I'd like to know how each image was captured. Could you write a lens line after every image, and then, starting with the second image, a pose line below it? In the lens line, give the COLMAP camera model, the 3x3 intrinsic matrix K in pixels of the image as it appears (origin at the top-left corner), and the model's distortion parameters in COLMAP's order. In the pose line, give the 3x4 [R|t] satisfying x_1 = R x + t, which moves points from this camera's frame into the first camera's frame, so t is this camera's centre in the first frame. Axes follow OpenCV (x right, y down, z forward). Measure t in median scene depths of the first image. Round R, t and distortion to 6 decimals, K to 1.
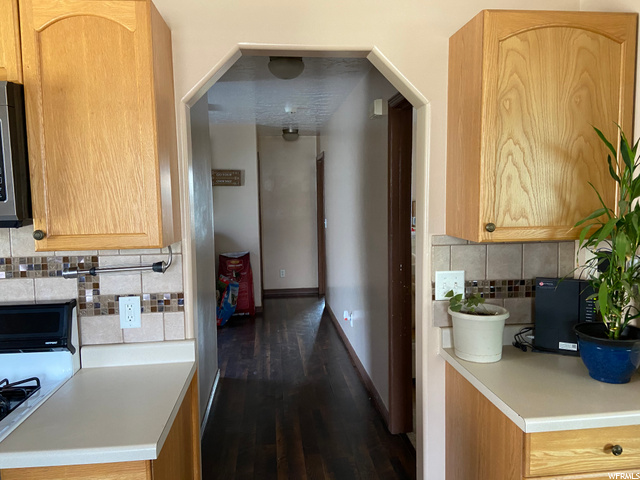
lens RADIAL K [[485.4, 0, 320.0], [0, 485.4, 240.0], [0, 0, 1]] dist [0.110036, -0.145475]
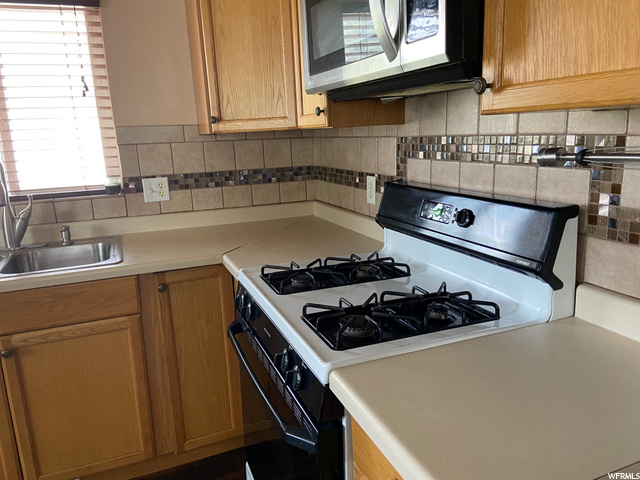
lens RADIAL K [[485.4, 0, 320.0], [0, 485.4, 240.0], [0, 0, 1]] dist [0.110036, -0.145475]
pose [[0.266117, 0.217378, -0.939110, 0.004884], [-0.055619, 0.976080, 0.210175, 0.049415], [0.962335, -0.003698, 0.271842, 0.518004]]
